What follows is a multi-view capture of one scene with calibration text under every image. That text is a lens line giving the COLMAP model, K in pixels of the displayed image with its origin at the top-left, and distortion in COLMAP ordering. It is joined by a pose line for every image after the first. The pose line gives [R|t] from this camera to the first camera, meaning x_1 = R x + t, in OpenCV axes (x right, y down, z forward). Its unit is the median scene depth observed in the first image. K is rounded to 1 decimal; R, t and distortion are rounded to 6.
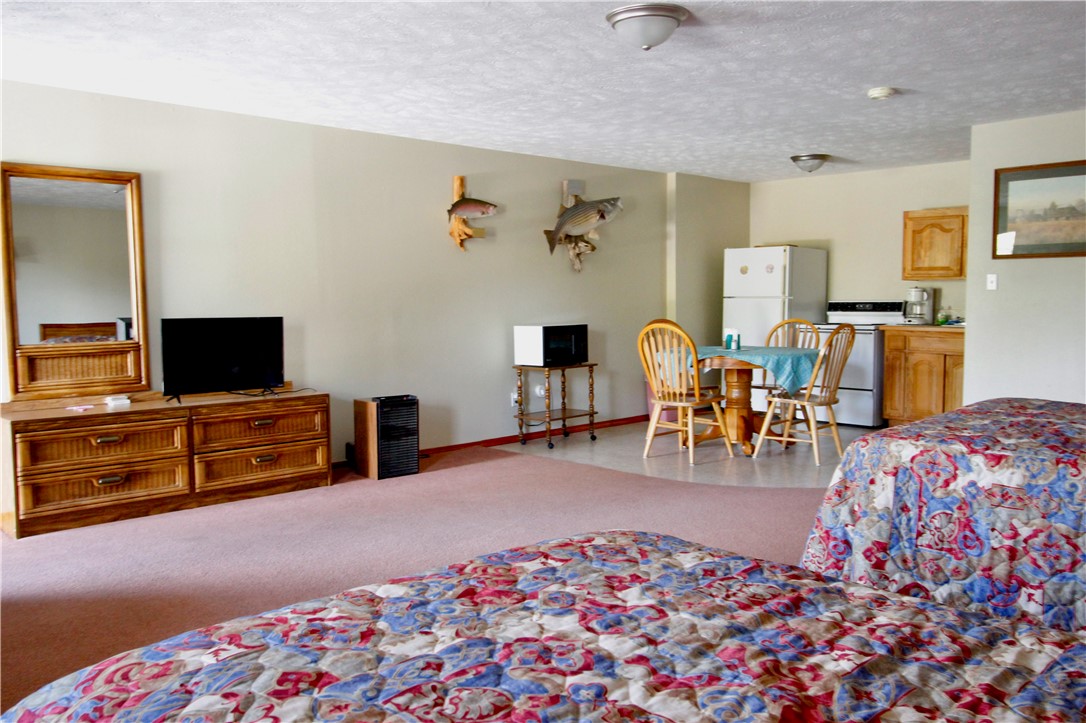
lens RADIAL K [[886.4, 0, 543.6], [0, 886.4, 364.0], [0, 0, 1]] dist [-0.002701, -0.000267]
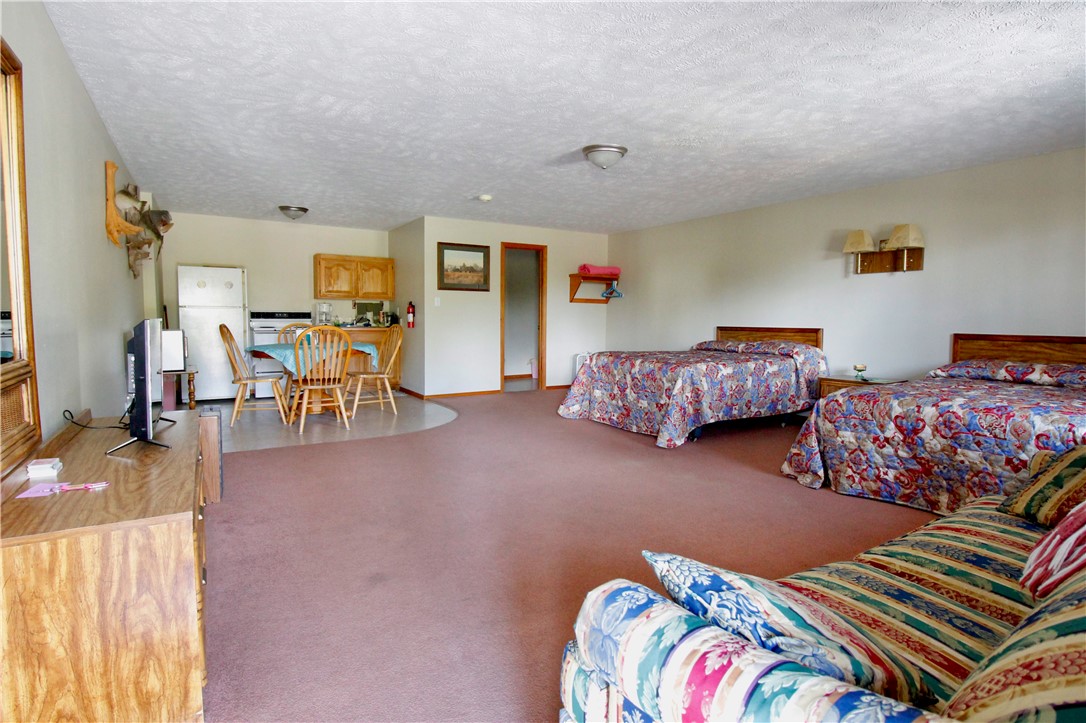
lens RADIAL K [[566.0, 0, 544.3], [0, 566.0, 356.0], [0, 0, 1]] dist [-0.000092, -0.000043]
pose [[0.216397, -0.063440, 0.974242, -0.607799], [0.063448, 0.996691, 0.050809, -0.022977], [-0.974242, 0.050819, 0.219706, 0.500227]]
